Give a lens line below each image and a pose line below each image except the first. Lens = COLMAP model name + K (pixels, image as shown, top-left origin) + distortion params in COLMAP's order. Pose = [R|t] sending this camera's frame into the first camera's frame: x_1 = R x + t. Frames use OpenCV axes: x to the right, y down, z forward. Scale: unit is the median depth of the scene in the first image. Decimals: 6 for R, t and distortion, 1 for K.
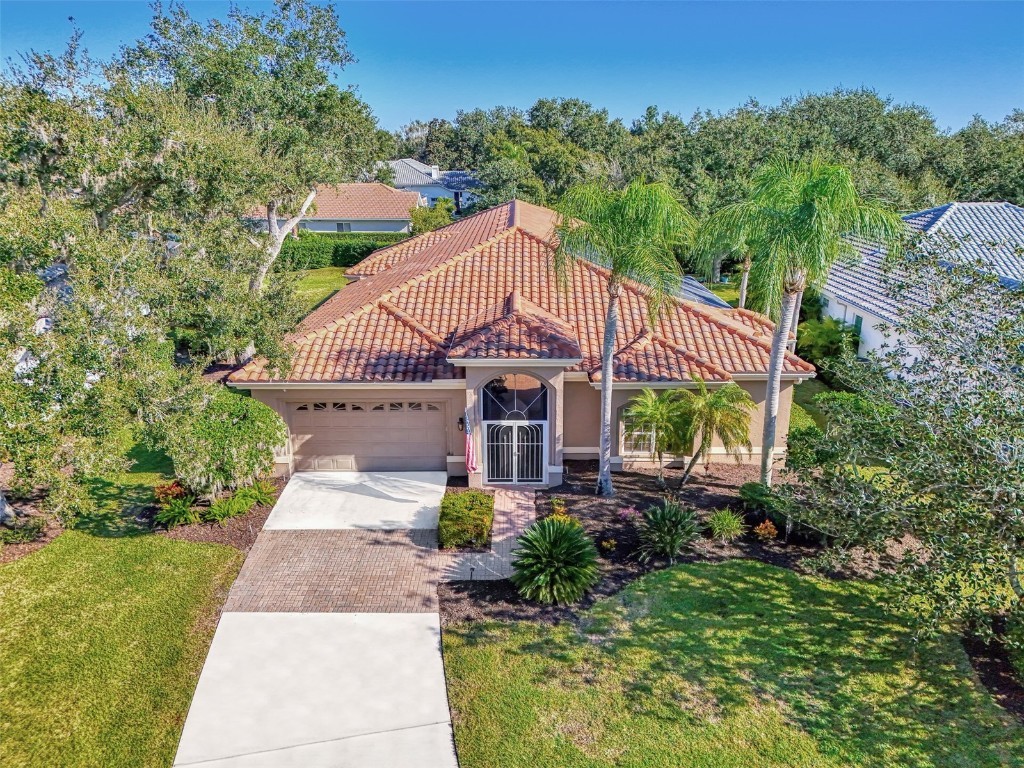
lens RADIAL K [[709.9, 0, 512.0], [0, 709.9, 384.0], [0, 0, 1]] dist [0.007808, -0.001773]
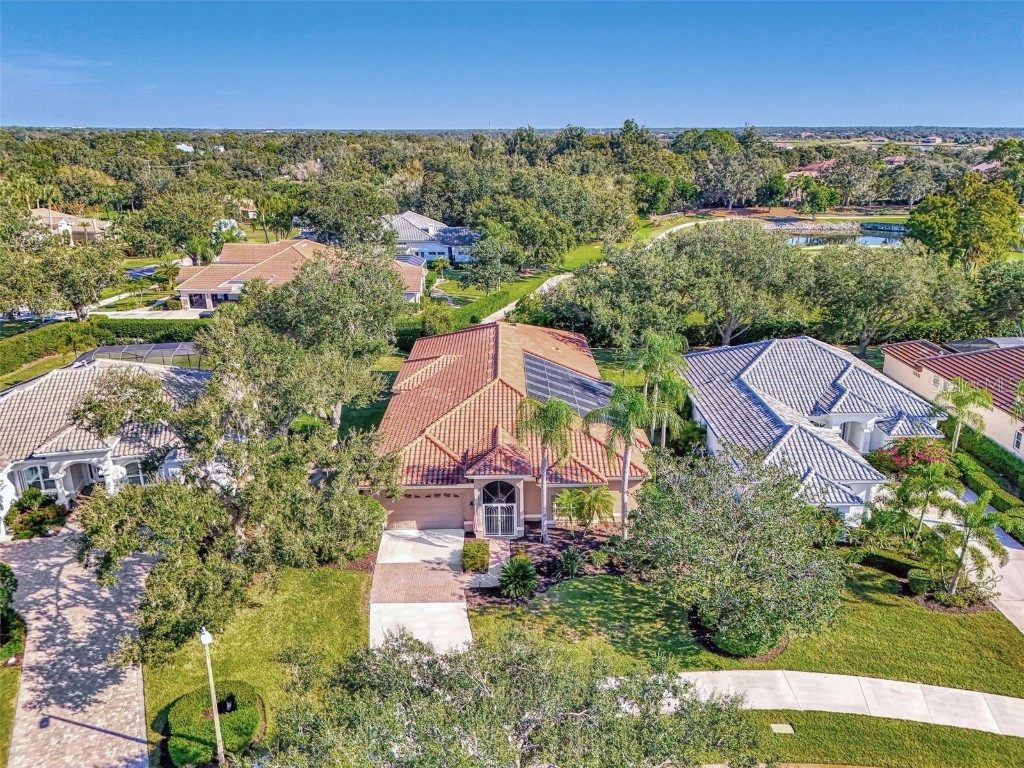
lens RADIAL K [[731.3, 0, 502.5], [0, 731.3, 335.2], [0, 0, 1]] dist [-0.003122, -0.001035]
pose [[0.999855, -0.016766, 0.002864, 0.016060], [0.016896, 0.998421, -0.053566, -0.319120], [-0.001961, 0.053607, 0.998560, -1.092897]]
